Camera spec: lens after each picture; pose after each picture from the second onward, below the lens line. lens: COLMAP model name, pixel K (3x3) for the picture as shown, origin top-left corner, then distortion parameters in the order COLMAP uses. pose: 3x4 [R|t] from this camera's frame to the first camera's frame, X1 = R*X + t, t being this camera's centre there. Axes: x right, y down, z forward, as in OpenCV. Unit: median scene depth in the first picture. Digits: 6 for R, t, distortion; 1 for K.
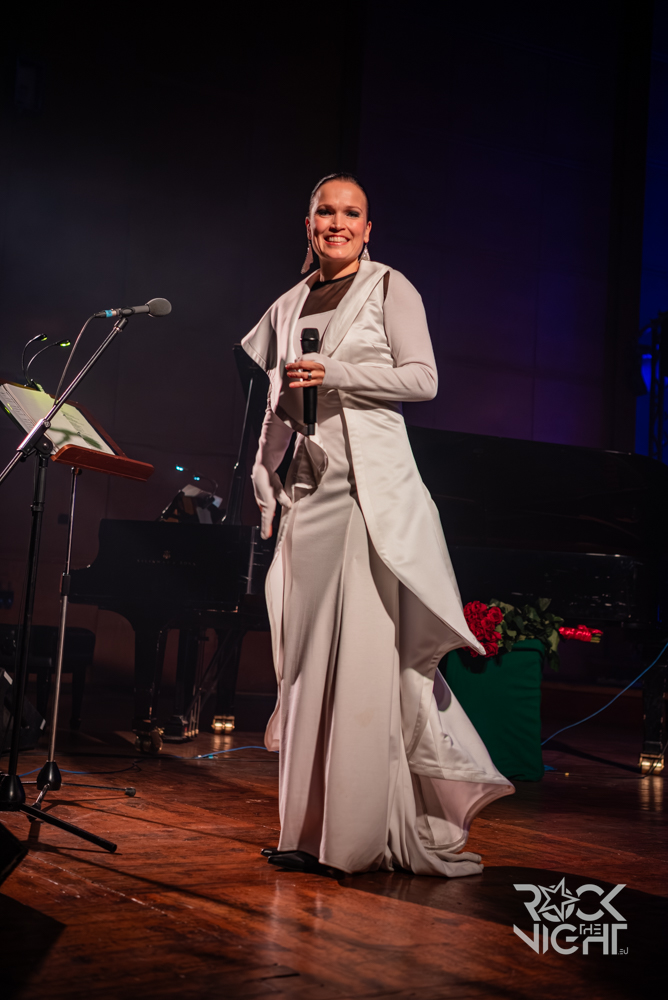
lens RADIAL K [[1296.2, 0, 355.6], [0, 1296.2, 475.3], [0, 0, 1]] dist [0.107513, 0.083678]
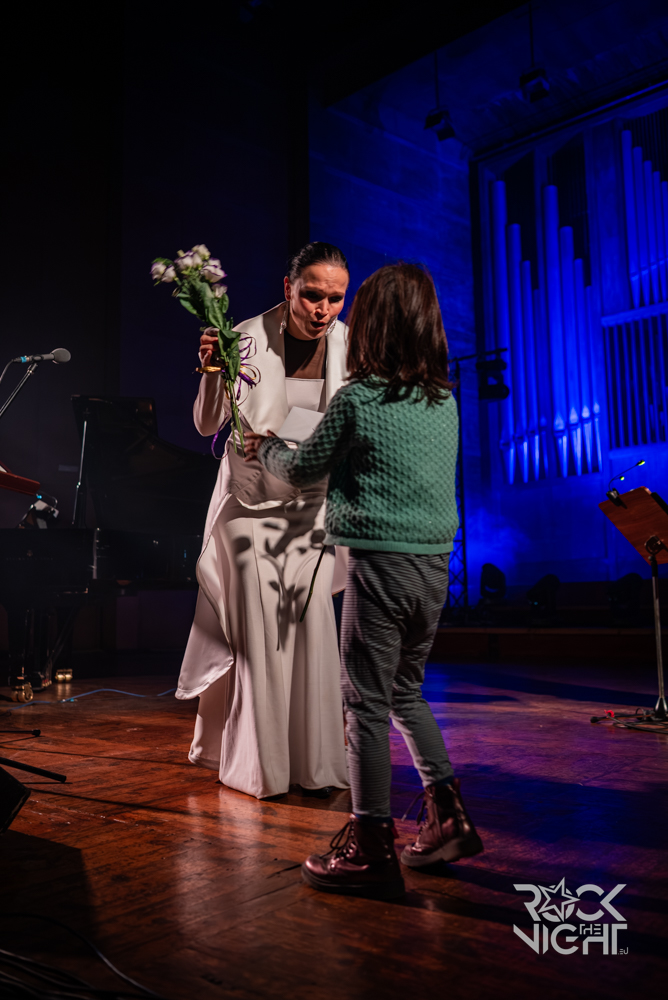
lens RADIAL K [[849.9, 0, 334.0], [0, 849.9, 500.0], [0, 0, 1]] dist [-0.011682, -0.000717]
pose [[0.961903, -0.038019, 0.270733, -0.080013], [0.036457, 0.999277, 0.010799, 0.008789], [-0.270948, -0.000517, 0.962594, 0.079241]]
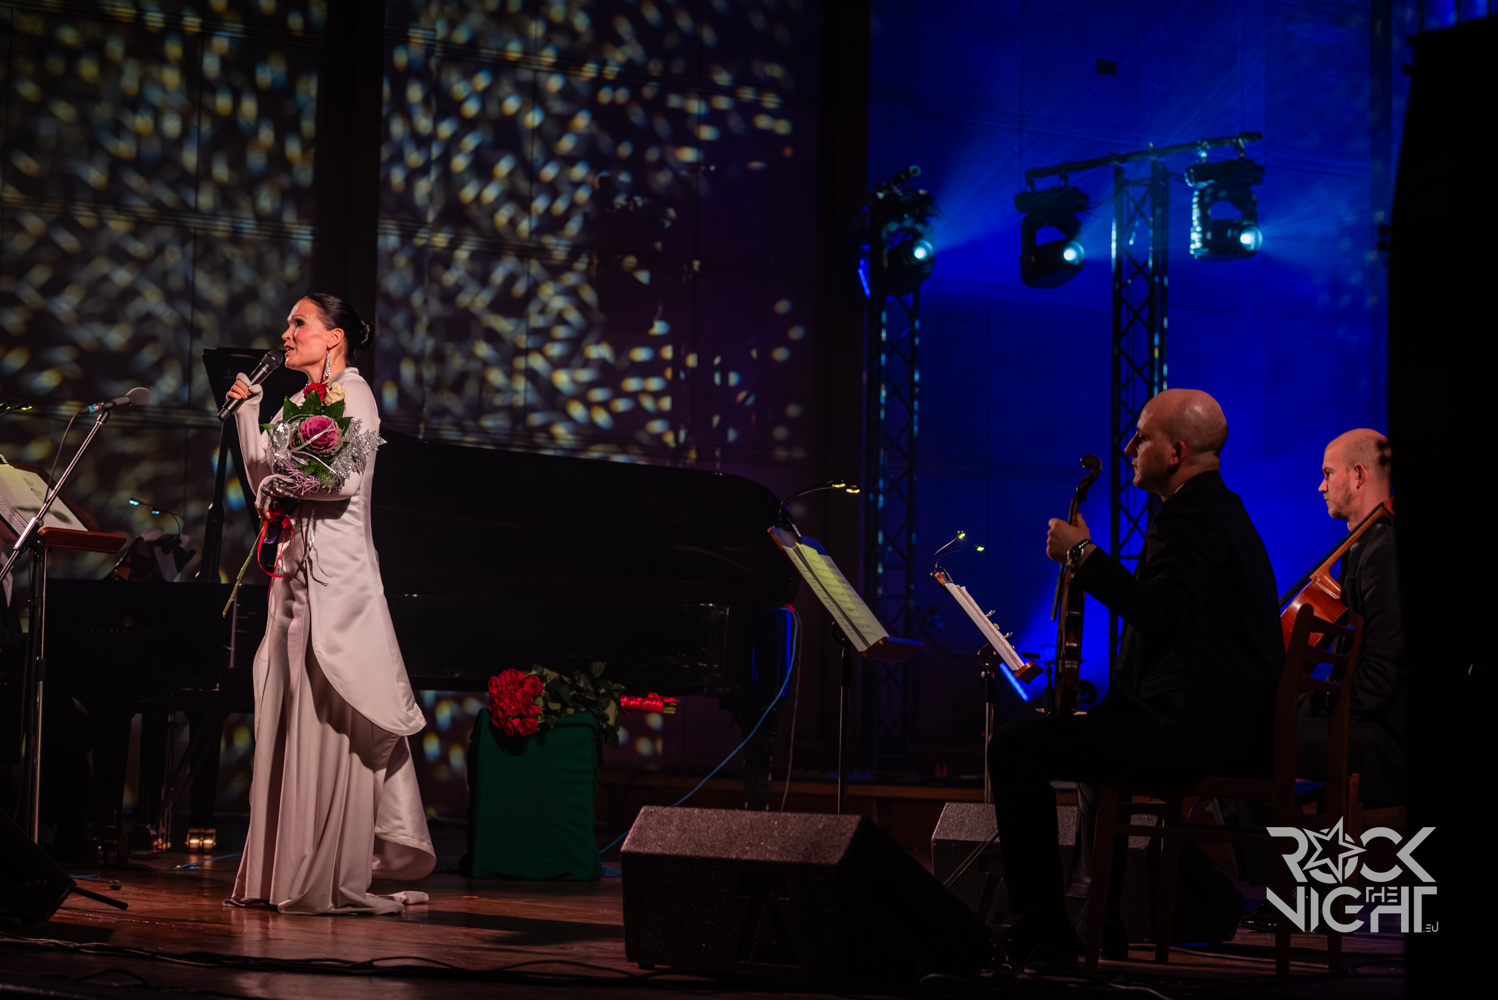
lens RADIAL K [[2916.4, 0, 717.1], [0, 2916.4, 501.2], [0, 0, 1]] dist [-0.054661, -0.123247]
pose [[0.995566, -0.025723, 0.090477, 0.057304], [0.021168, 0.998477, 0.050955, -0.098882], [-0.091650, -0.048814, 0.994594, -0.829844]]
